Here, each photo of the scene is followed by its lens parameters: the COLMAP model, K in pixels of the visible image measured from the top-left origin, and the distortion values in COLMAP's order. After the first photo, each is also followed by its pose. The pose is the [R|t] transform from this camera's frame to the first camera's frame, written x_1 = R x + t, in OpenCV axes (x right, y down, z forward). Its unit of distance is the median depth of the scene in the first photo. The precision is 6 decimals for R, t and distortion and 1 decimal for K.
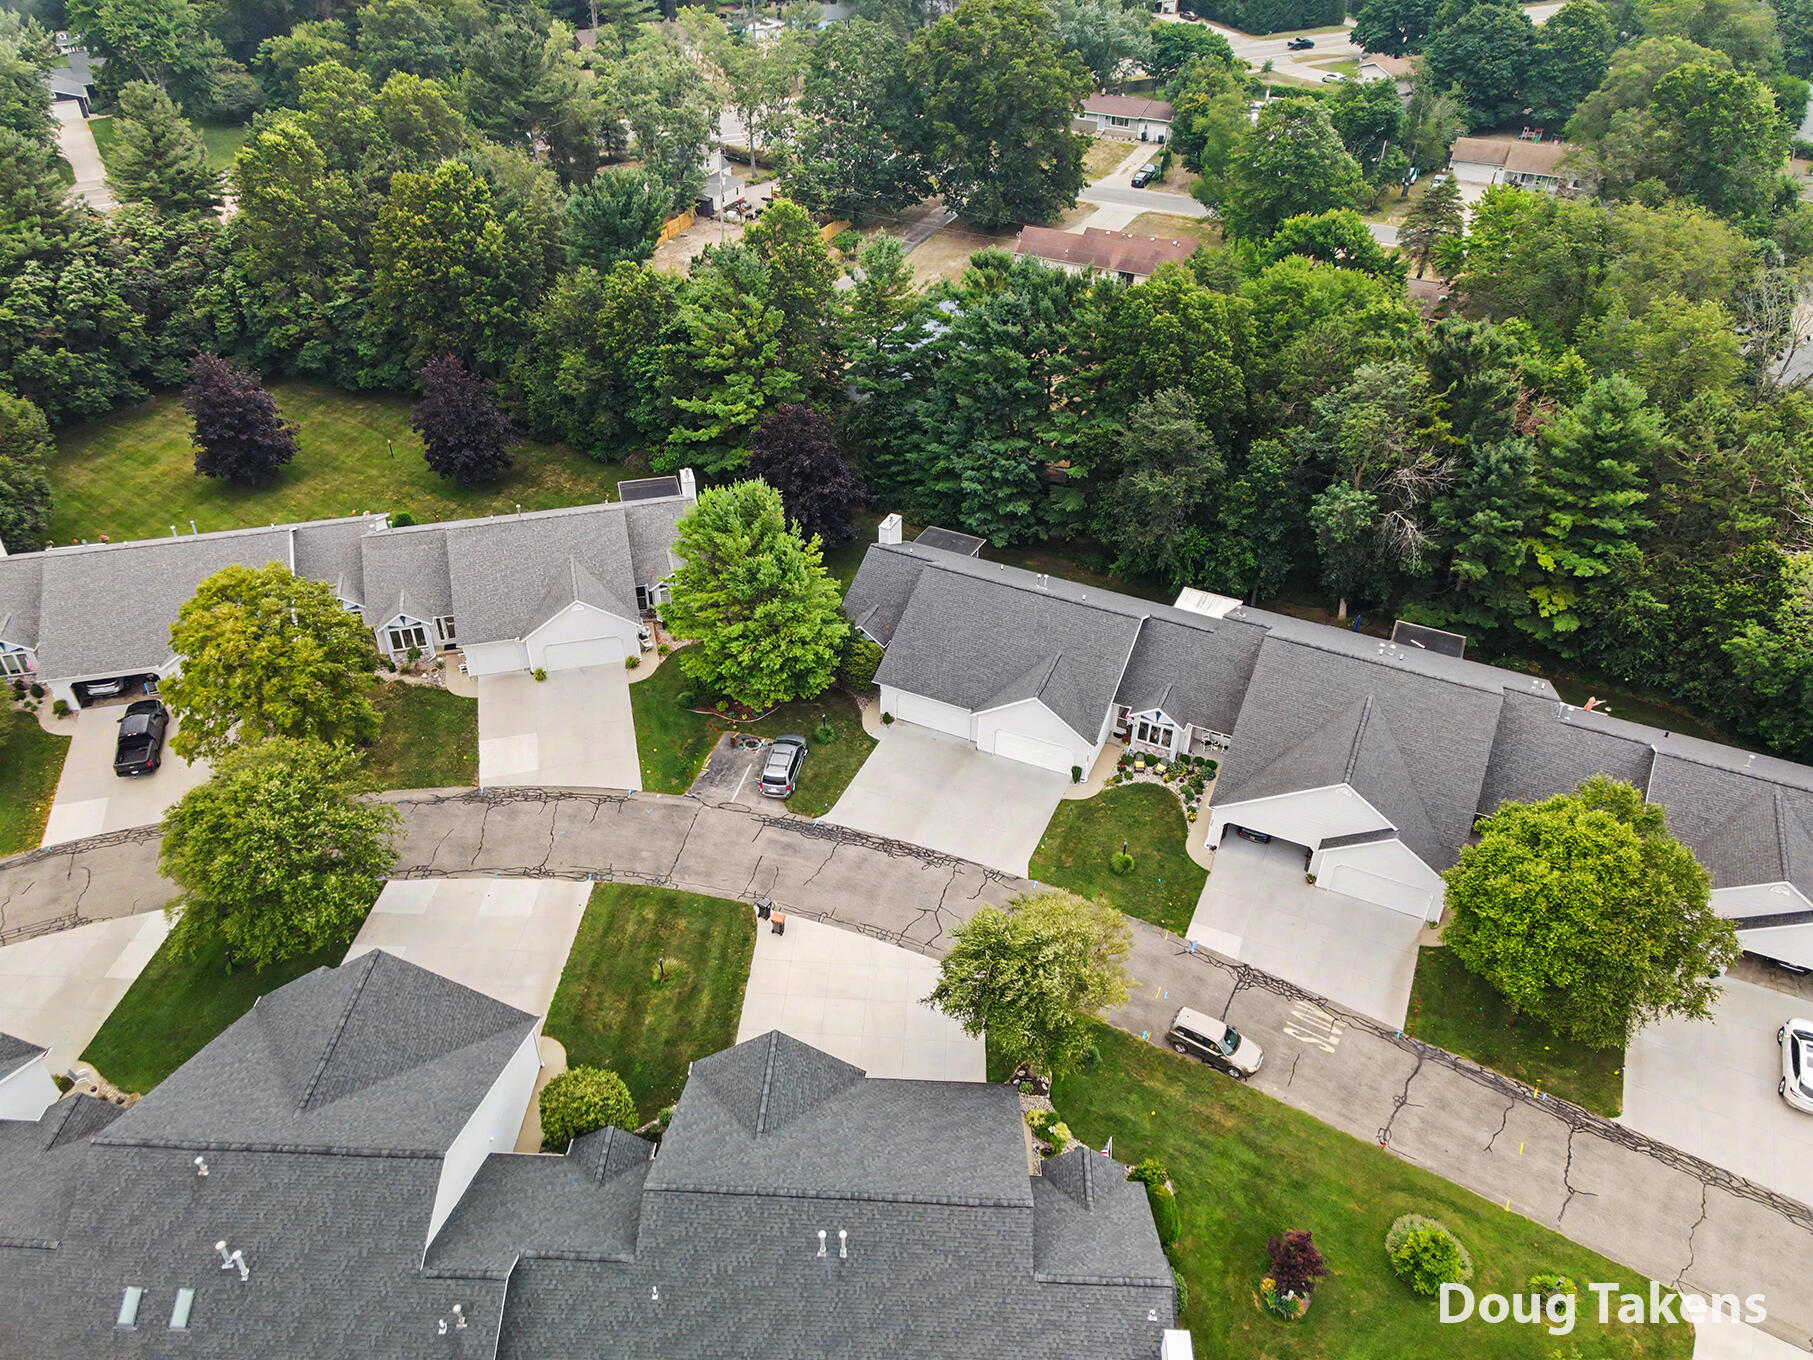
lens RADIAL K [[1352.5, 0, 906.5], [0, 1352.5, 680.0], [0, 0, 1]] dist [0.004109, 0.006546]
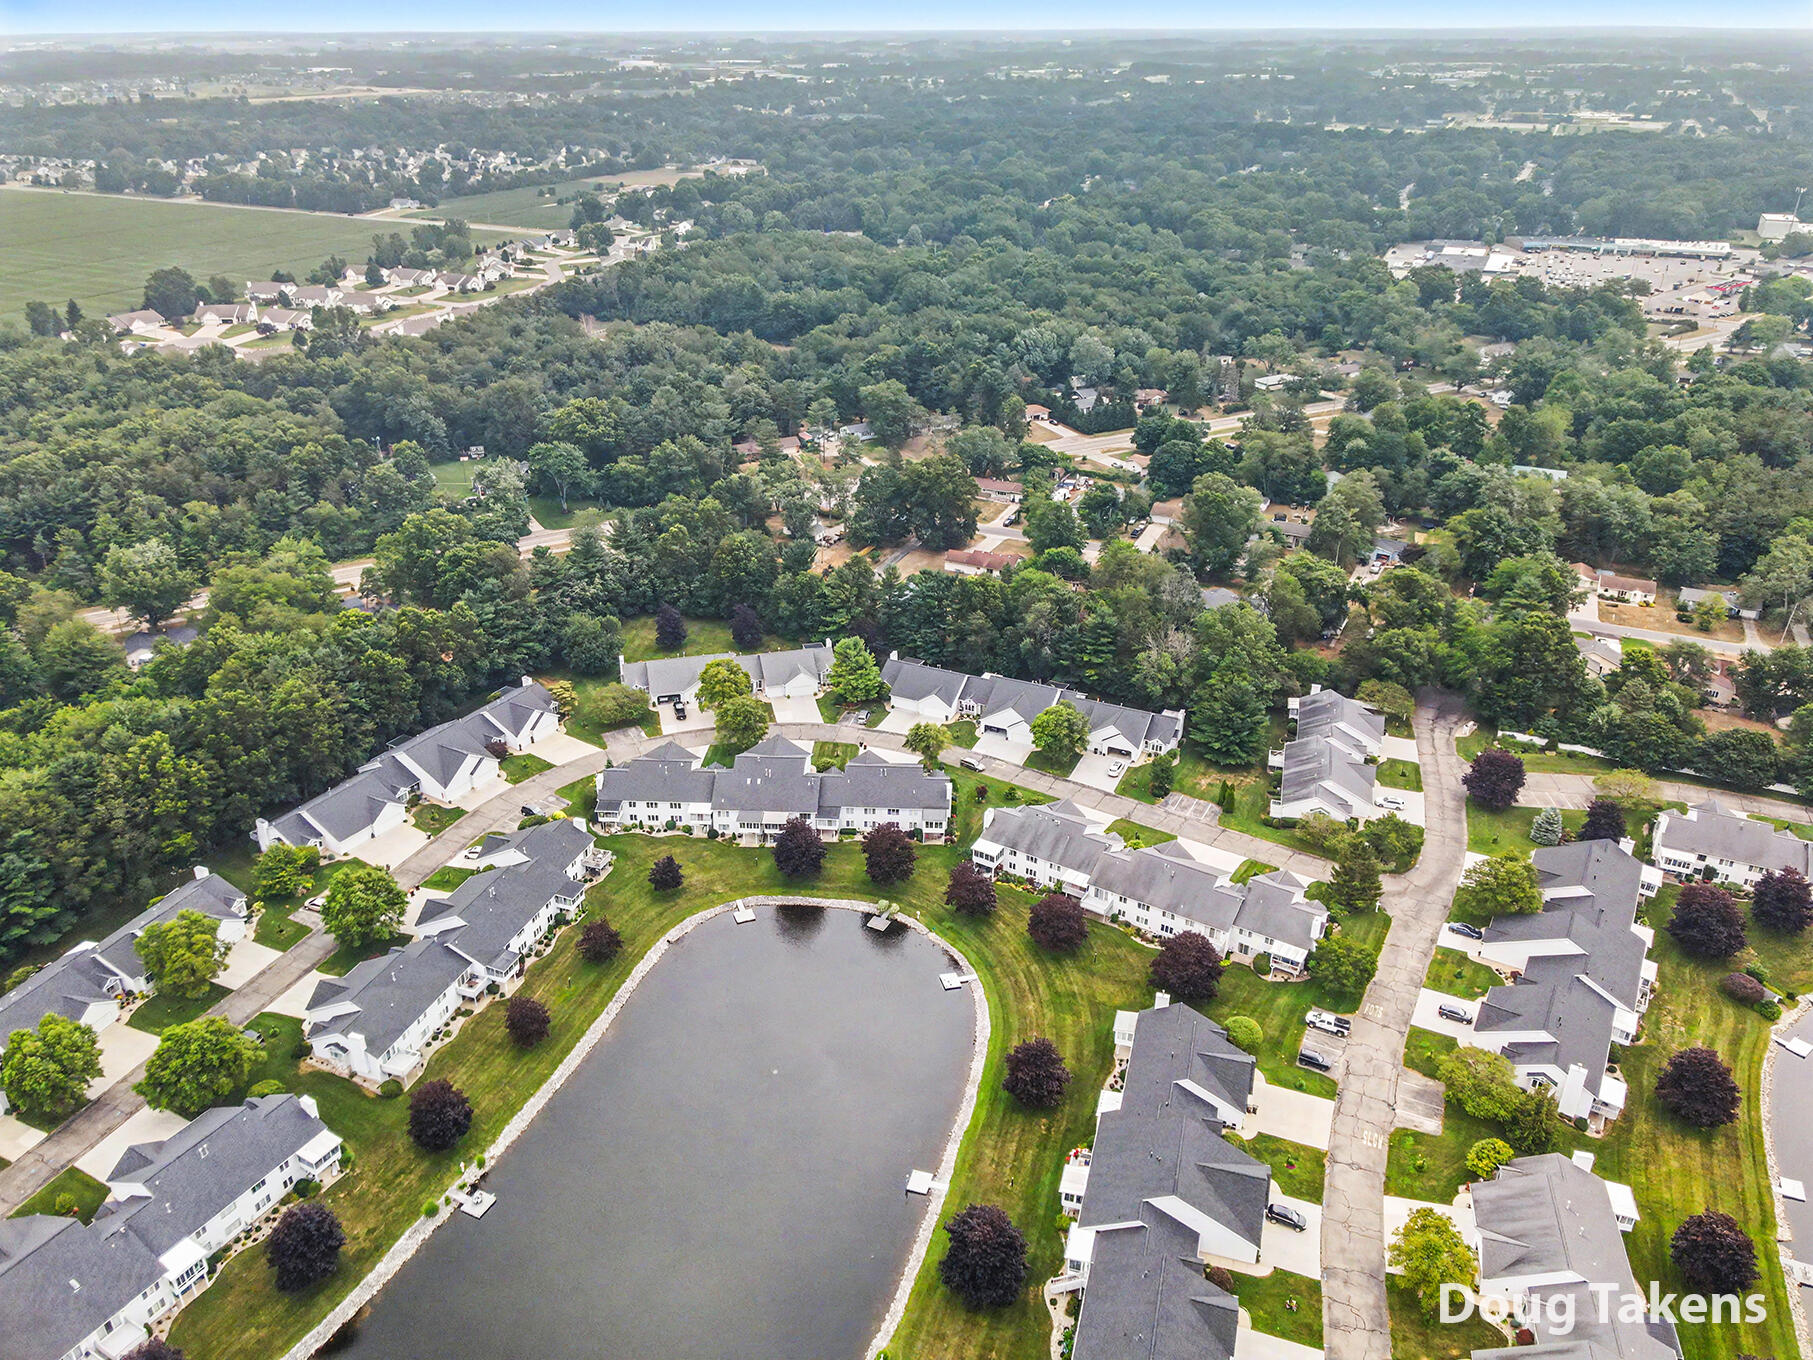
lens RADIAL K [[1352.5, 0, 906.5], [0, 1352.5, 680.0], [0, 0, 1]] dist [0.004109, 0.006546]
pose [[0.999968, -0.007646, -0.002240, 0.025630], [0.007133, 0.984404, -0.175777, 0.531132], [0.003549, 0.175756, 0.984427, -2.230718]]
